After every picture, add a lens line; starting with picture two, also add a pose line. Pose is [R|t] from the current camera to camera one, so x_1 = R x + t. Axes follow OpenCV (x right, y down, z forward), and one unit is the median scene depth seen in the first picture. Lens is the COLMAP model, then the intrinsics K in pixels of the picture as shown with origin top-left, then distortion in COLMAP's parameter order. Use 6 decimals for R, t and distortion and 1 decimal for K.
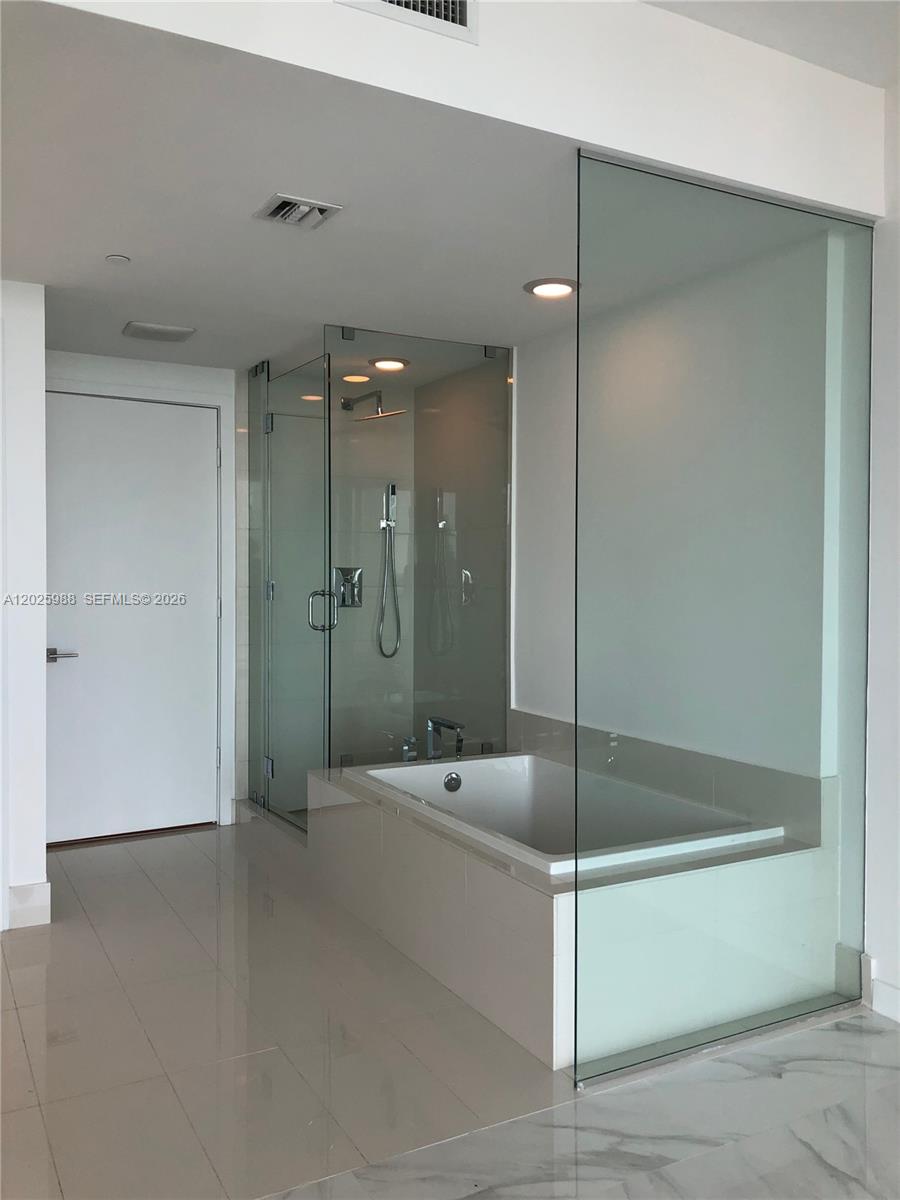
lens RADIAL K [[979.3, 0, 447.3], [0, 979.3, 599.0], [0, 0, 1]] dist [0.026112, -0.009385]
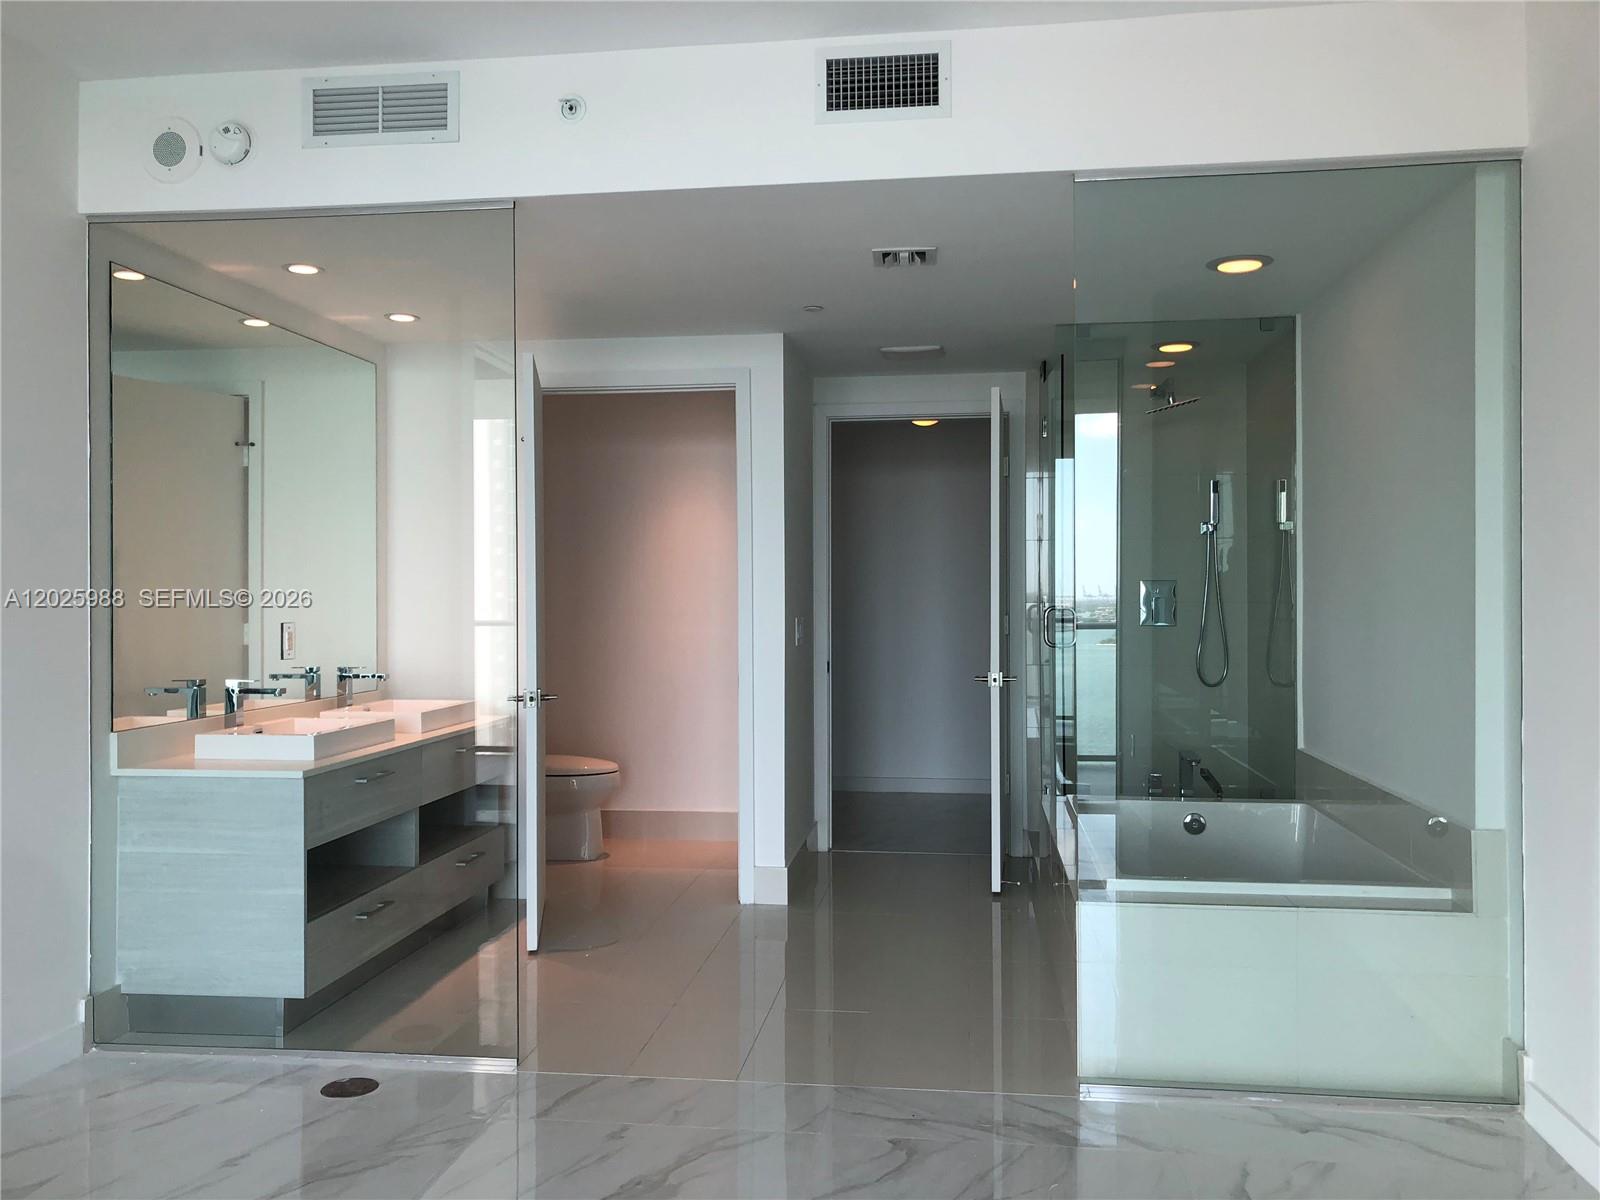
lens RADIAL K [[1305.7, 0, 788.2], [0, 1305.7, 604.6], [0, 0, 1]] dist [0.026112, -0.009385]
pose [[0.807293, -0.003240, -0.590142, 0.557578], [-0.005857, 0.999892, -0.013502, 0.011584], [0.590122, 0.014356, 0.807186, -0.227228]]
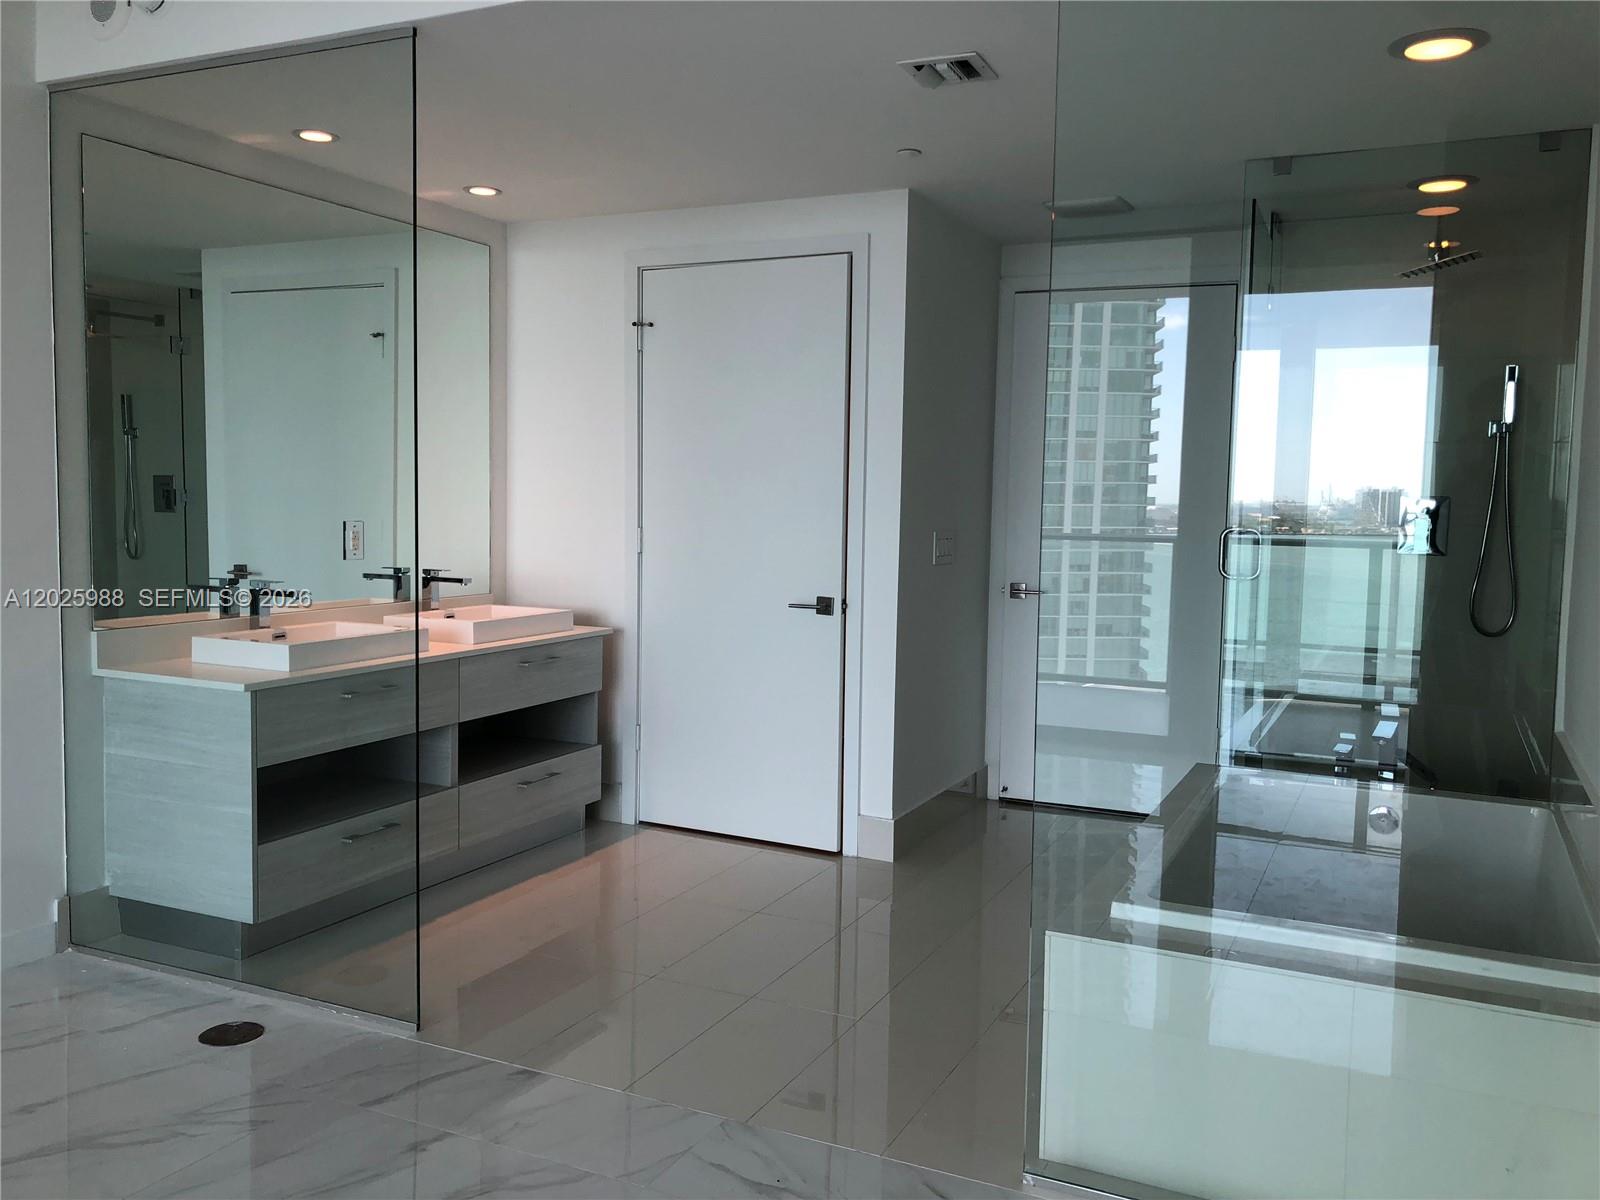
lens RADIAL K [[1305.7, 0, 804.0], [0, 1305.7, 597.0], [0, 0, 1]] dist [0.026112, -0.009385]
pose [[0.590355, 0.071566, -0.803965, 0.660357], [-0.033574, 0.997377, 0.064129, -0.011022], [0.806445, -0.010867, 0.591209, 0.214635]]
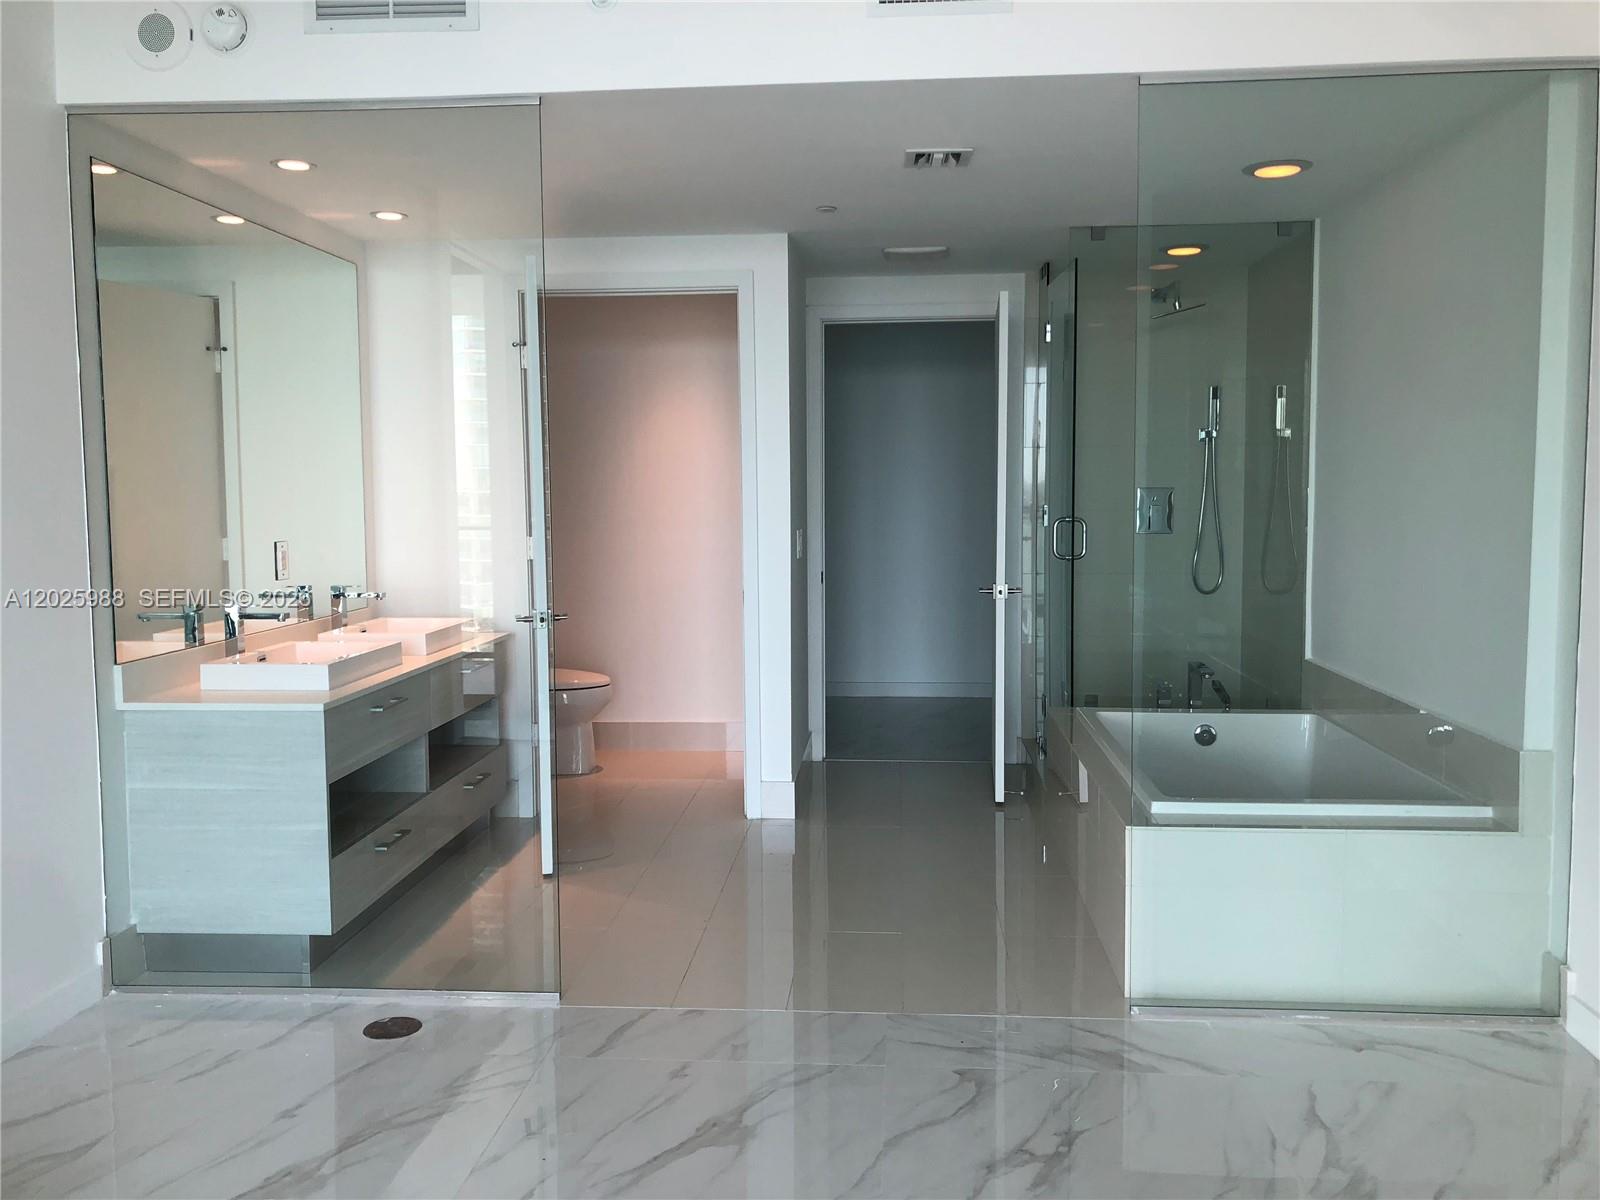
lens RADIAL K [[1305.7, 0, 790.6], [0, 1305.7, 592.3], [0, 0, 1]] dist [0.026112, -0.009385]
pose [[0.838381, 0.033865, -0.544032, 0.453810], [-0.000786, 0.998142, 0.060921, -0.017847], [0.545084, -0.050647, 0.836850, -0.252701]]
